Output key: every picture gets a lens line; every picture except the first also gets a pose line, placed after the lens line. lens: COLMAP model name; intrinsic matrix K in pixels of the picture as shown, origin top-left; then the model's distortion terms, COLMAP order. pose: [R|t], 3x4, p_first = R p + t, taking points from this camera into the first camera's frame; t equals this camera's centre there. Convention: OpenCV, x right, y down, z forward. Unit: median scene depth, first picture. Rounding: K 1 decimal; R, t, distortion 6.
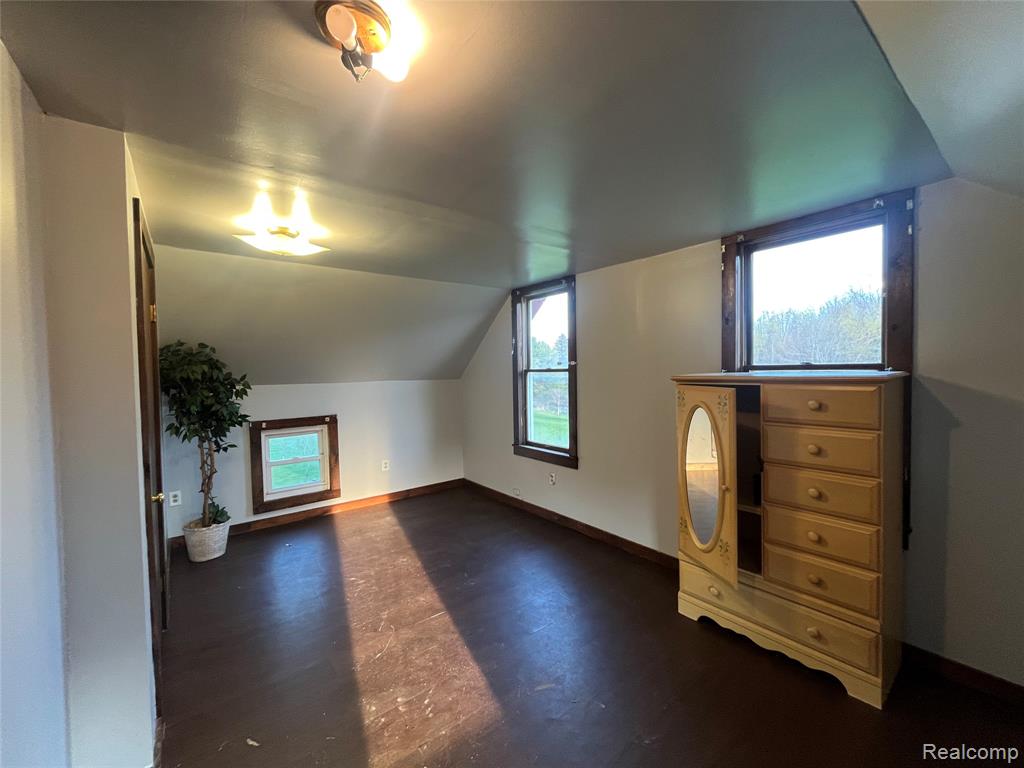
lens RADIAL K [[414.4, 0, 511.9], [0, 414.4, 381.3], [0, 0, 1]] dist [-0.002374, -0.000896]
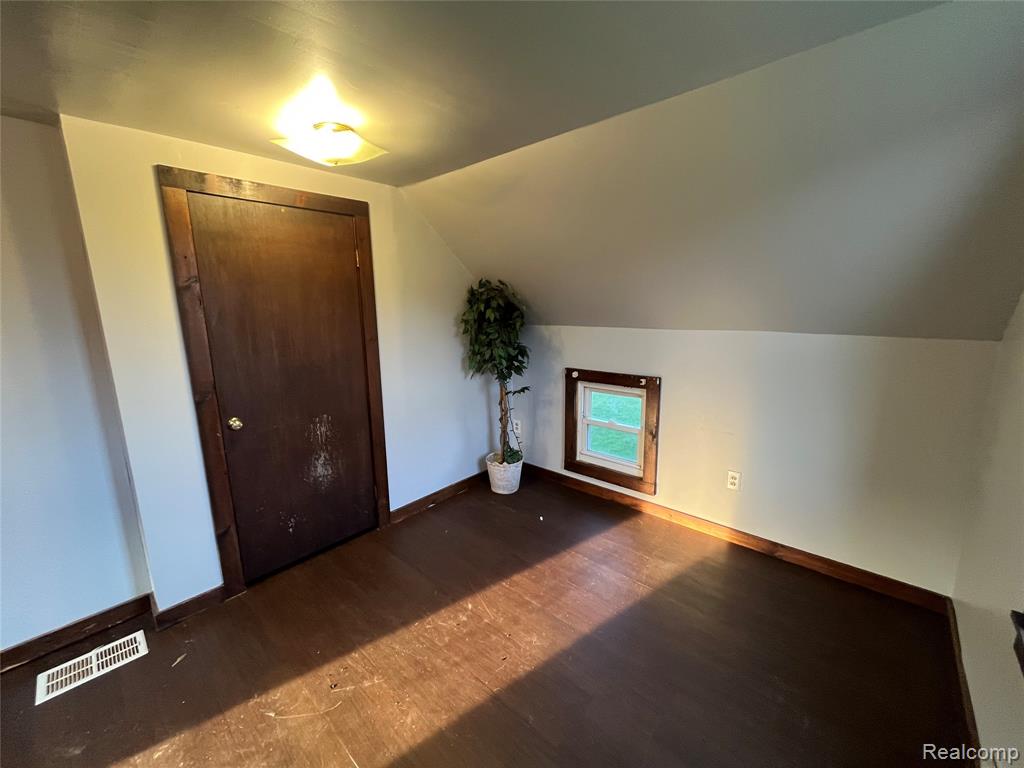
lens RADIAL K [[414.4, 0, 512.9], [0, 414.4, 380.9], [0, 0, 1]] dist [-0.002374, -0.000896]
pose [[0.177143, 0.197081, -0.964251, 0.194933], [-0.019009, 0.980248, 0.196858, -0.044837], [0.984002, -0.016543, 0.177390, 0.722019]]
